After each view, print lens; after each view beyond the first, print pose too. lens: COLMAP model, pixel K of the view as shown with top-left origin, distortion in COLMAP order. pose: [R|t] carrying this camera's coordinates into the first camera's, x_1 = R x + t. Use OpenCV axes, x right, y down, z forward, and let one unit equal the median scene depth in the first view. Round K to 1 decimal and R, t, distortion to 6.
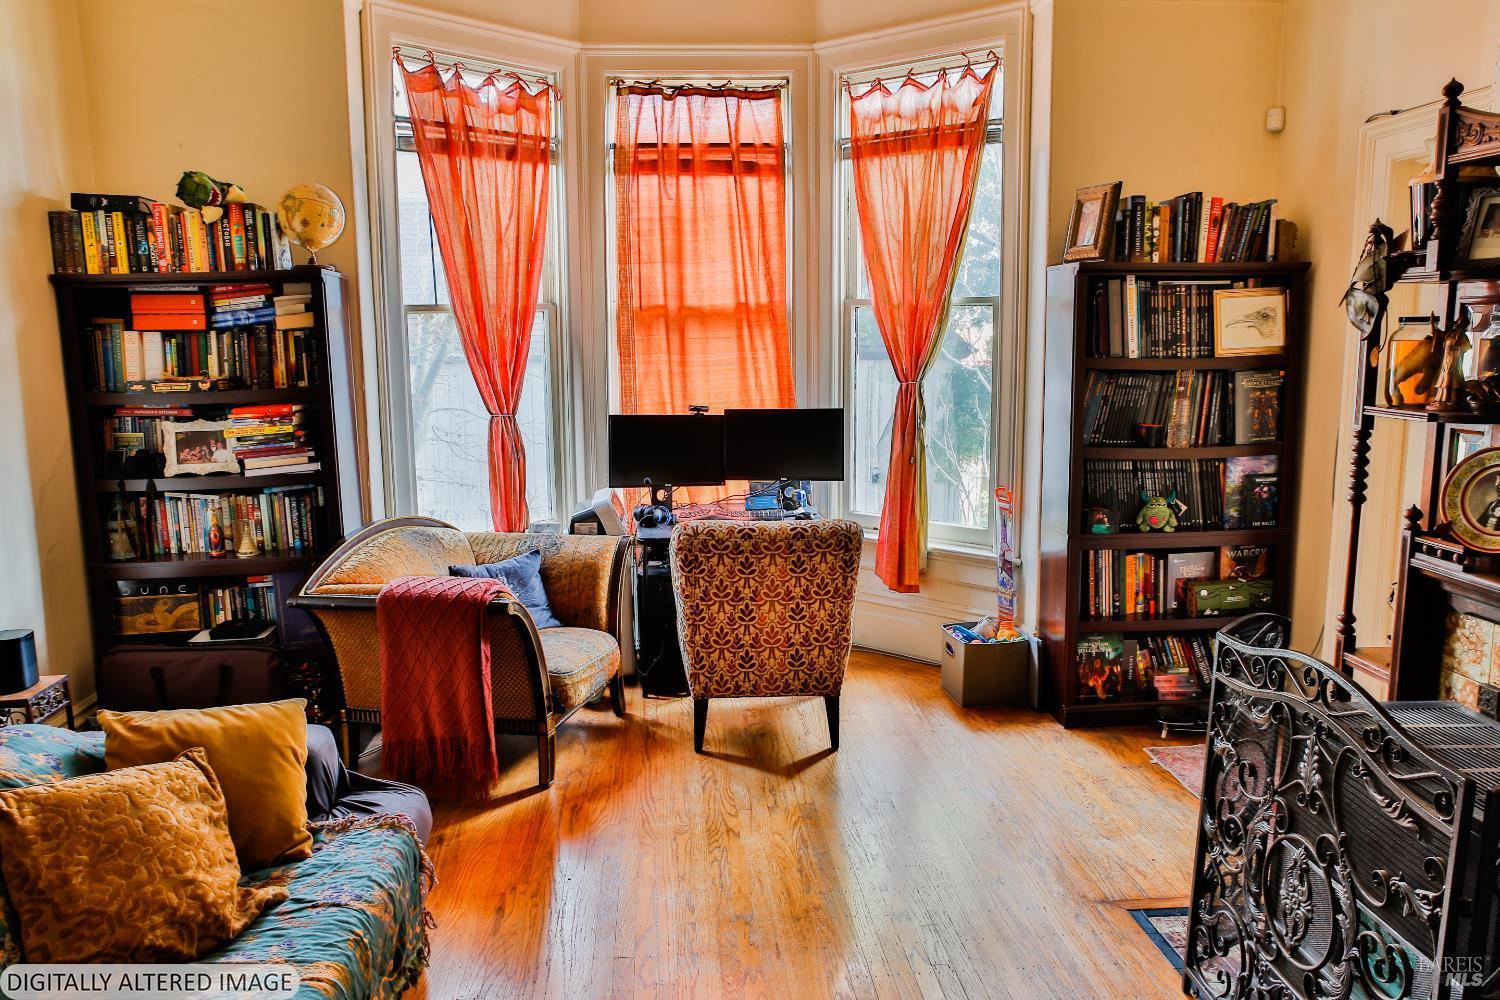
lens RADIAL K [[1086.3, 0, 750.0], [0, 1086.3, 500.0], [0, 0, 1]] dist [-0.085202, 0.089081]
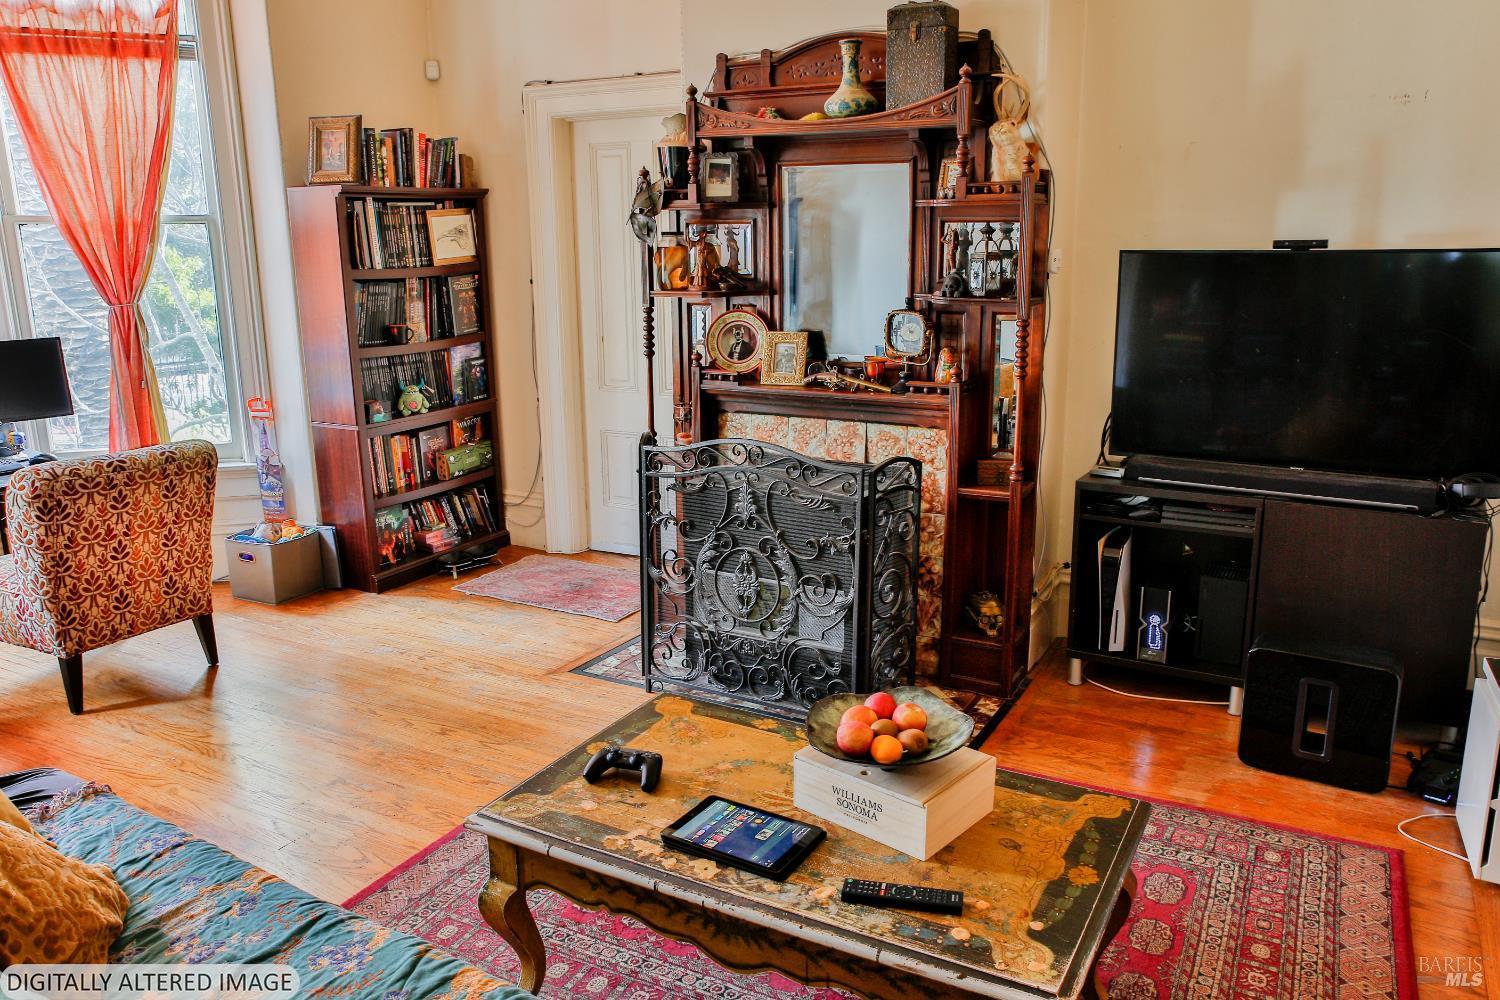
lens RADIAL K [[1086.3, 0, 750.0], [0, 1086.3, 500.0], [0, 0, 1]] dist [-0.085202, 0.089081]
pose [[0.565796, -0.196026, 0.800905, -0.408587], [0.134559, 0.980259, 0.144865, -0.000708], [-0.813491, 0.025805, 0.581004, -0.000079]]
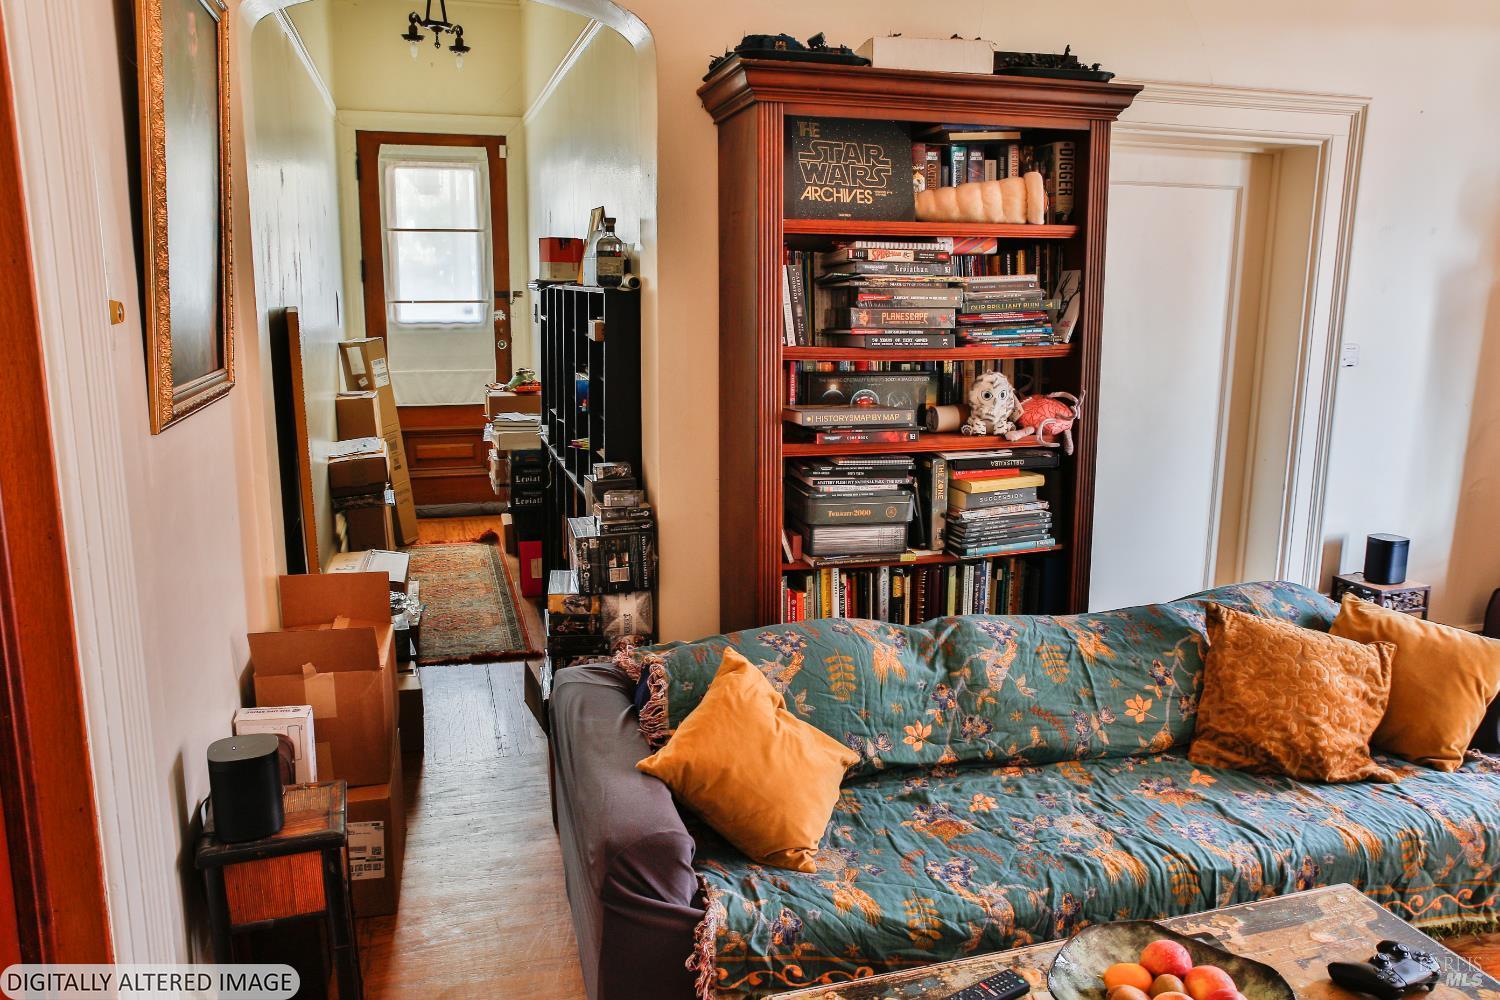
lens RADIAL K [[1086.3, 0, 750.0], [0, 1086.3, 500.0], [0, 0, 1]] dist [-0.085202, 0.089081]
pose [[0.194175, 0.204797, -0.959351, 0.292677], [-0.158874, 0.971619, 0.175259, -0.011514], [0.968016, 0.118385, 0.221201, 0.016959]]
